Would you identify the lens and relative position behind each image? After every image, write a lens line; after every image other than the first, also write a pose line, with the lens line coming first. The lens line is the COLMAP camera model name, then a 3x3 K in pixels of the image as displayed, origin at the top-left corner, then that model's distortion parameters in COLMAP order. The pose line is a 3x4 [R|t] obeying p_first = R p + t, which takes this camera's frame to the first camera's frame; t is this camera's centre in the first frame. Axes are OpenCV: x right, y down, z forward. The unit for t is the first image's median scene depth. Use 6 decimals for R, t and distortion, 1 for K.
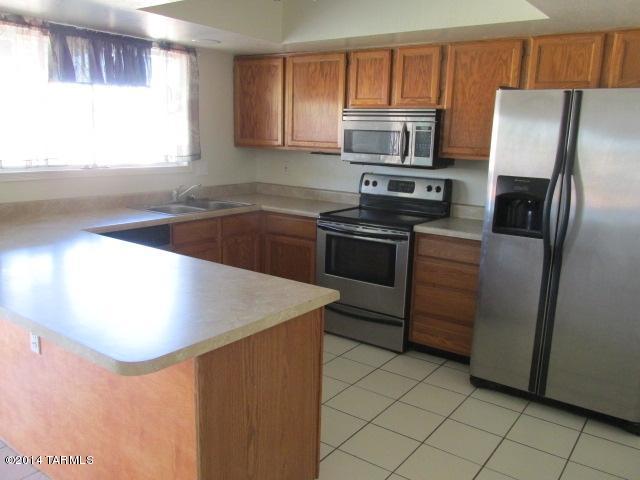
lens RADIAL K [[530.2, 0, 320.0], [0, 530.2, 240.0], [0, 0, 1]] dist [-0.022724, 0.001668]
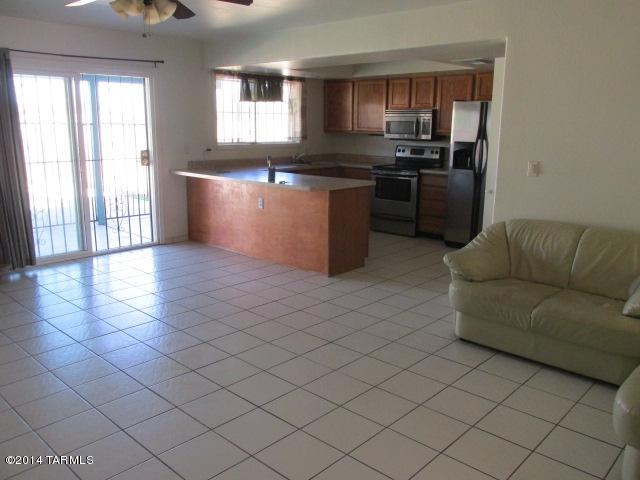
lens RADIAL K [[530.2, 0, 320.0], [0, 530.2, 240.0], [0, 0, 1]] dist [-0.022724, 0.001668]
pose [[0.992823, 0.004276, -0.119513, 0.040945], [-0.002288, 0.999857, 0.016766, 0.180406], [0.119567, -0.016372, 0.992691, -0.892082]]
